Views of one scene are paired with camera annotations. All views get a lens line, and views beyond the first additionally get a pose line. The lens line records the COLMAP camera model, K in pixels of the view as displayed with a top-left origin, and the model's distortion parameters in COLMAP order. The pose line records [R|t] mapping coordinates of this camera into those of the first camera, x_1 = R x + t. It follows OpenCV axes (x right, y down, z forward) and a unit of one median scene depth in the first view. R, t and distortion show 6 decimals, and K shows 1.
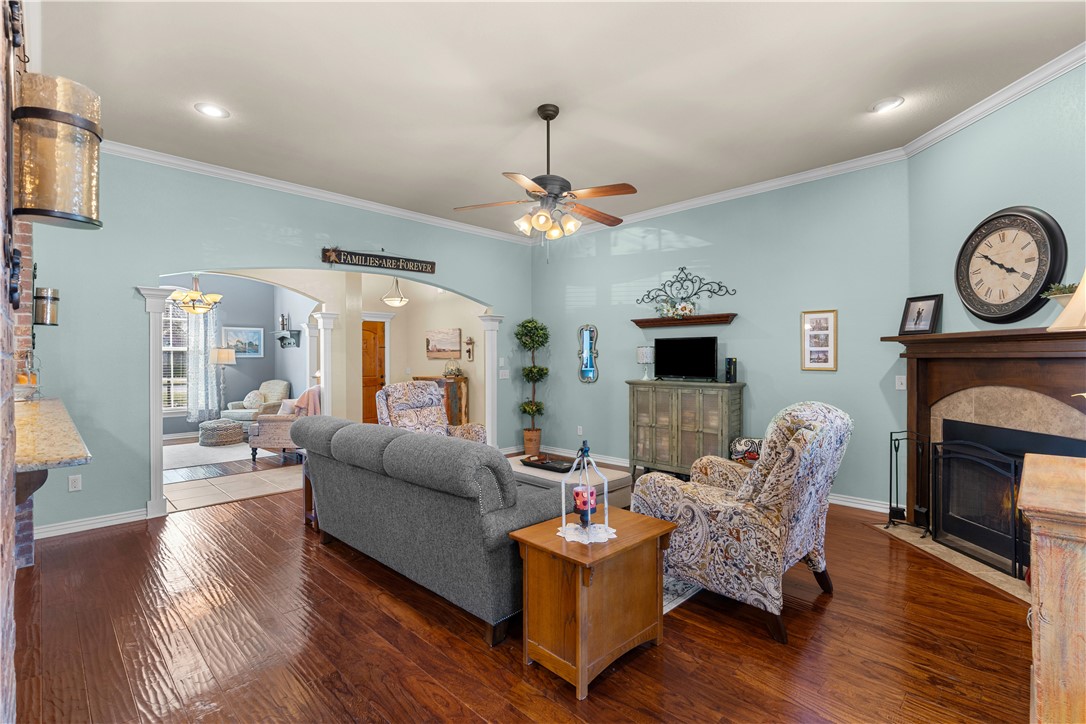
lens RADIAL K [[496.6, 0, 534.9], [0, 496.6, 357.5], [0, 0, 1]] dist [-0.002203, 0.000439]
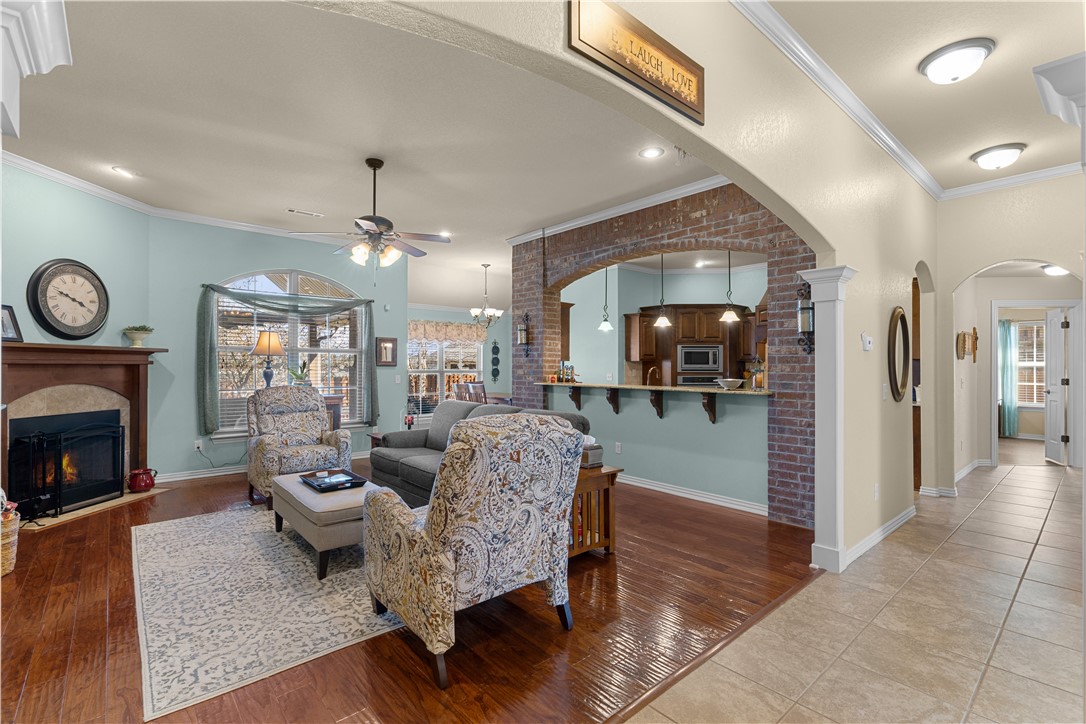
lens RADIAL K [[496.6, 0, 544.0], [0, 496.6, 362.8], [0, 0, 1]] dist [-0.002203, 0.000439]
pose [[-0.997752, 0.001672, 0.067000, -0.503045], [0.001177, 0.999972, -0.007433, 0.008509], [-0.067010, -0.007338, -0.997725, 2.336871]]
